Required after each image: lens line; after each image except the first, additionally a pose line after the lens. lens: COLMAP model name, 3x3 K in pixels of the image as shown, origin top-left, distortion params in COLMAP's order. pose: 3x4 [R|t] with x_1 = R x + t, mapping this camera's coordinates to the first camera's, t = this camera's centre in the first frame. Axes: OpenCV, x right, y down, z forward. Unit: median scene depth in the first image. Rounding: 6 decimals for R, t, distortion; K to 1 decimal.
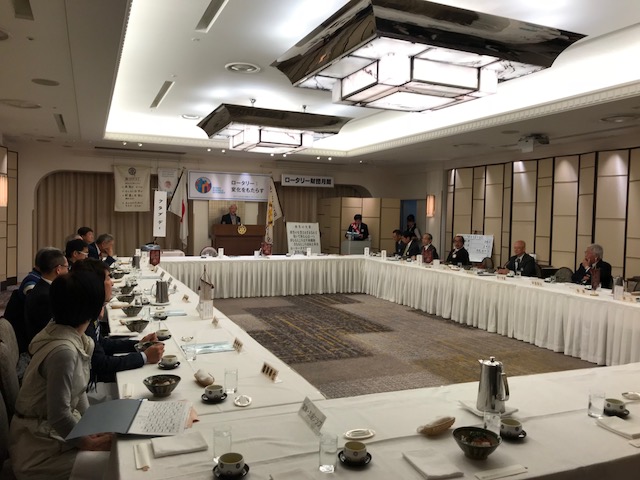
lens RADIAL K [[529.9, 0, 319.9], [0, 529.9, 241.0], [0, 0, 1]] dist [0.008083, -0.001408]
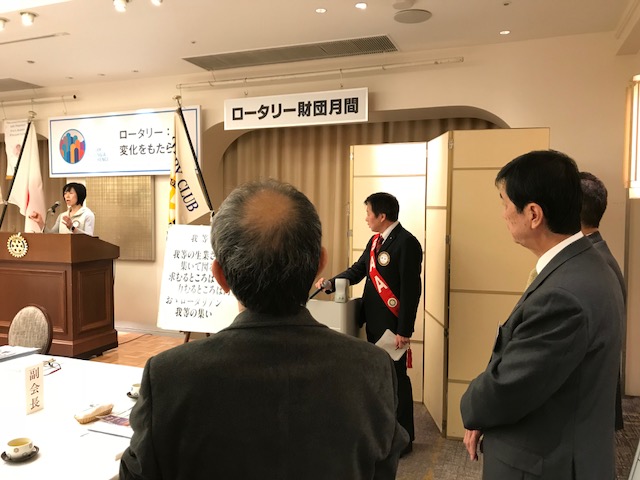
lens RADIAL K [[529.9, 0, 320.0], [0, 529.9, 240.8], [0, 0, 1]] dist [0.008083, -0.001408]
pose [[0.720352, 0.019800, -0.693326, 0.254426], [-0.022856, 0.999727, 0.004802, -0.029020], [0.693232, 0.012388, 0.720608, 0.797933]]
